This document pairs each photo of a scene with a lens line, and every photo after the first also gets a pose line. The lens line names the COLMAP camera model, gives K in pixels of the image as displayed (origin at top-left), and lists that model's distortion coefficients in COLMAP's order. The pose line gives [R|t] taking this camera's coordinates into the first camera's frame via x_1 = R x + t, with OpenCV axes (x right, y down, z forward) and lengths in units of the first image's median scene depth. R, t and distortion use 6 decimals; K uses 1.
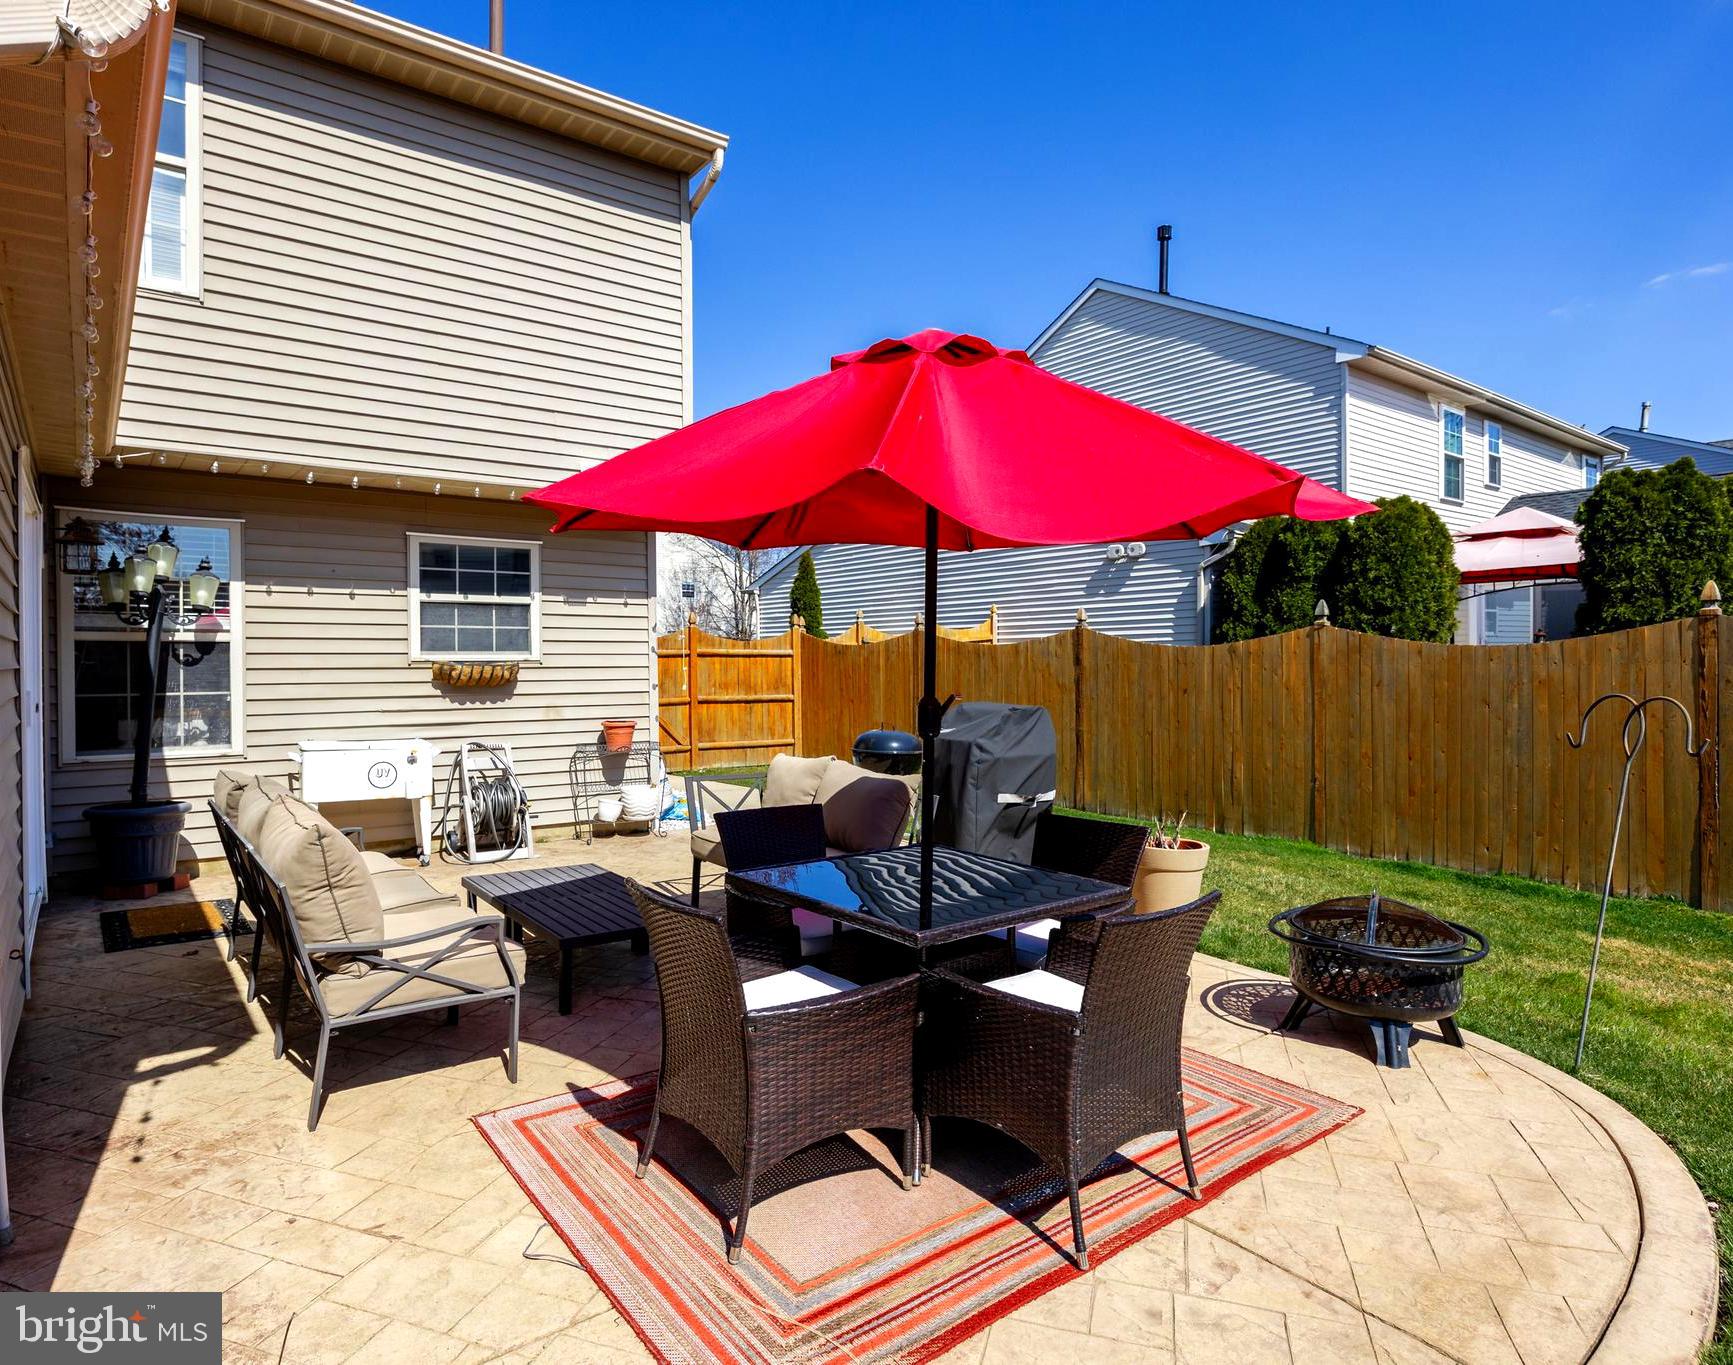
lens RADIAL K [[985.3, 0, 863.5], [0, 985.3, 669.1], [0, 0, 1]] dist [-0.009205, -0.001117]
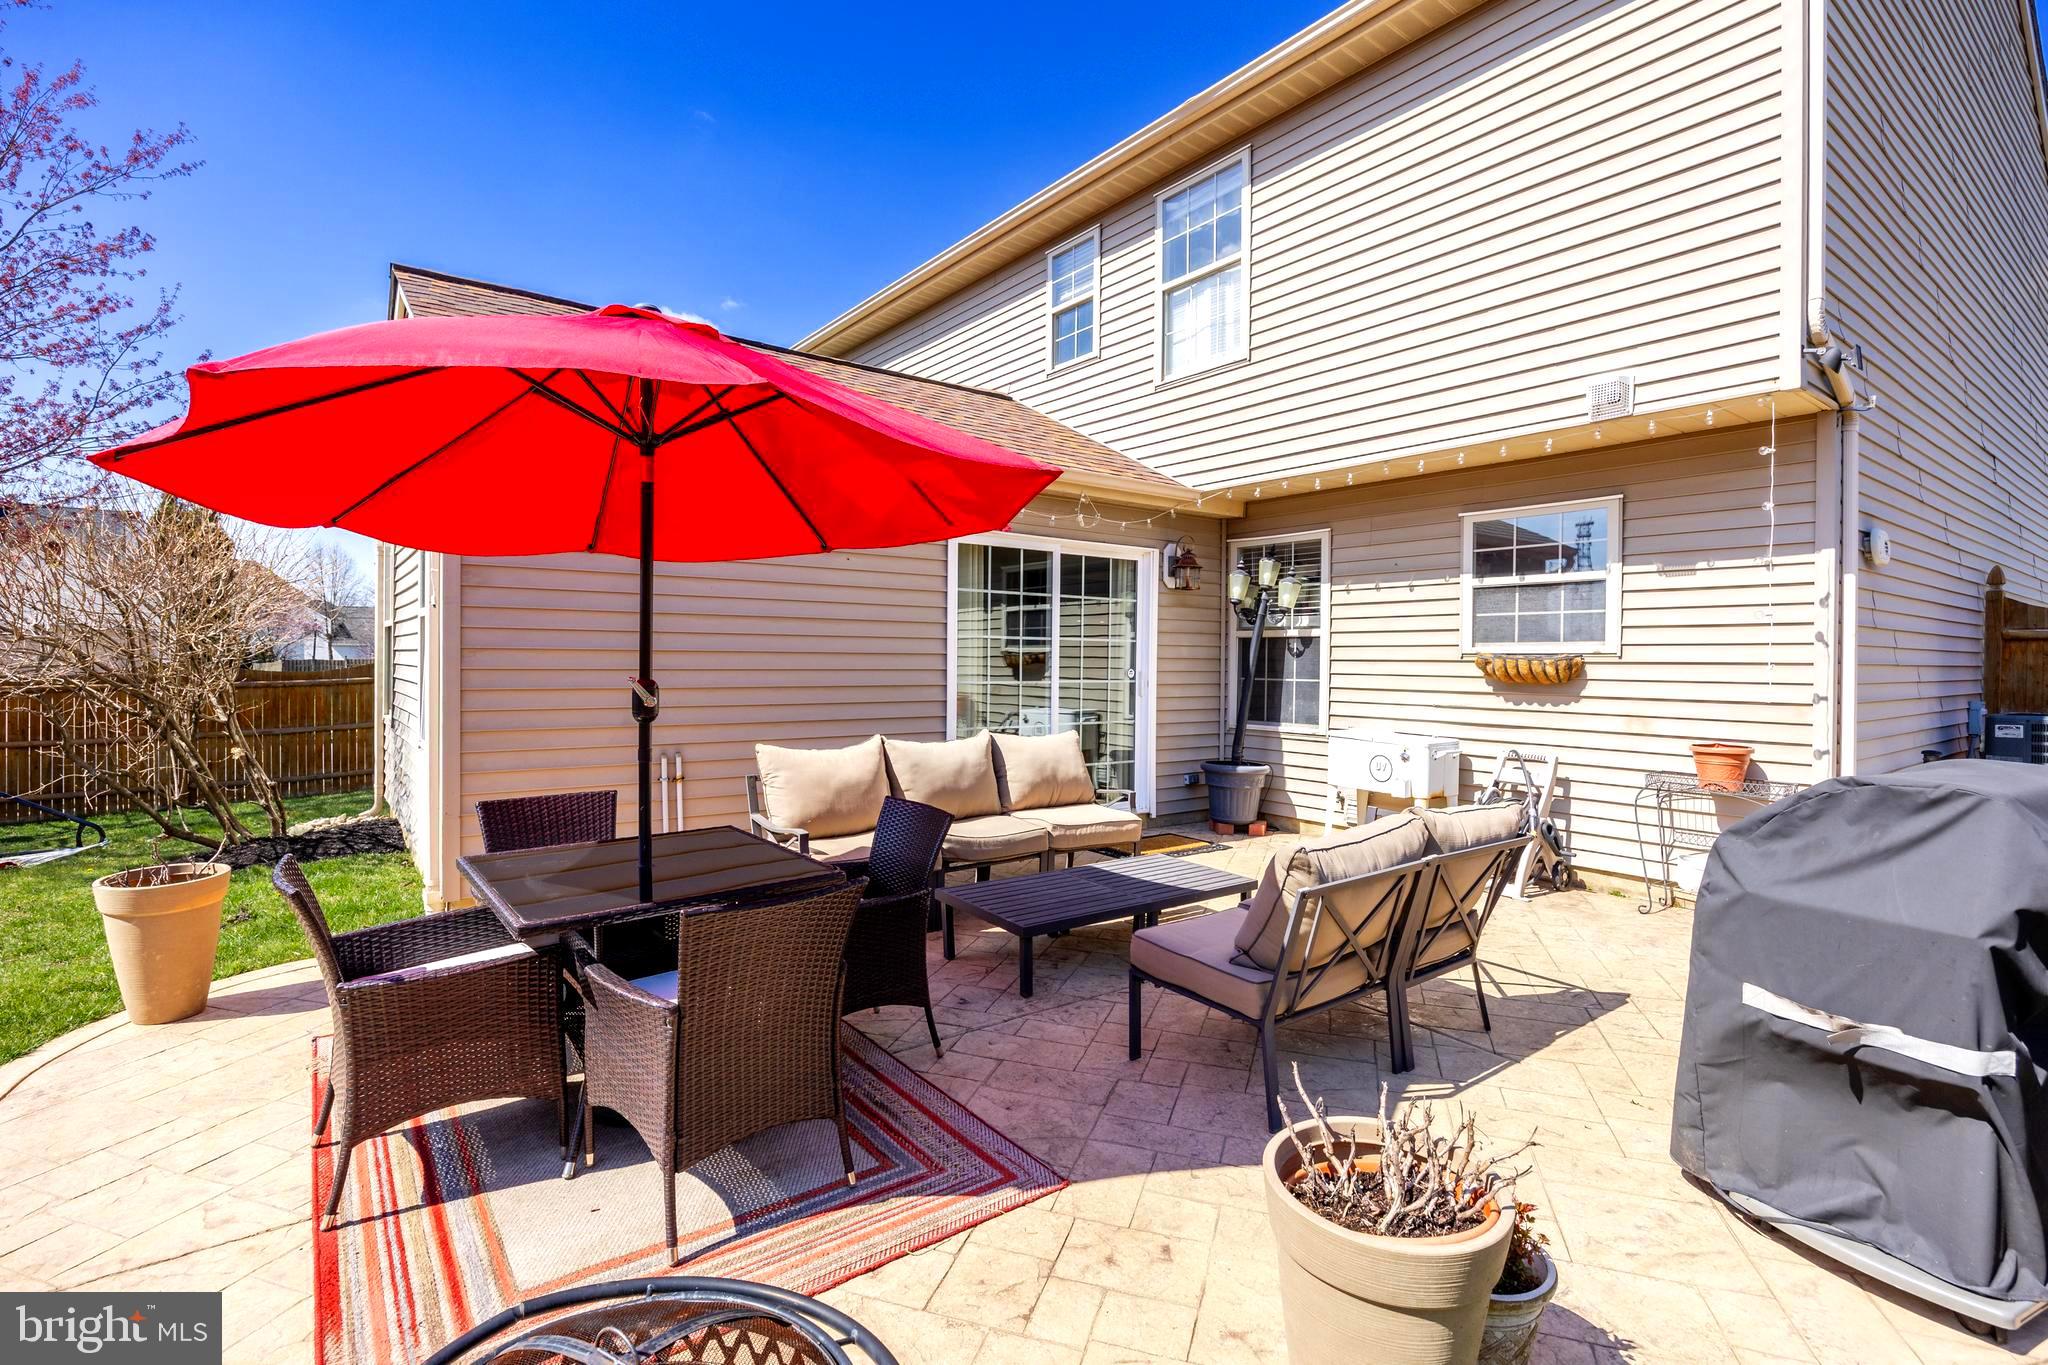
lens RADIAL K [[961.4, 0, 1032.4], [0, 961.4, 678.1], [0, 0, 1]] dist [-0.020201, 0.000561]
pose [[-0.016181, 0.022966, -0.999605, 0.435981], [-0.015155, 0.999616, 0.023212, 0.000061], [0.999754, 0.015525, -0.015827, 0.607395]]
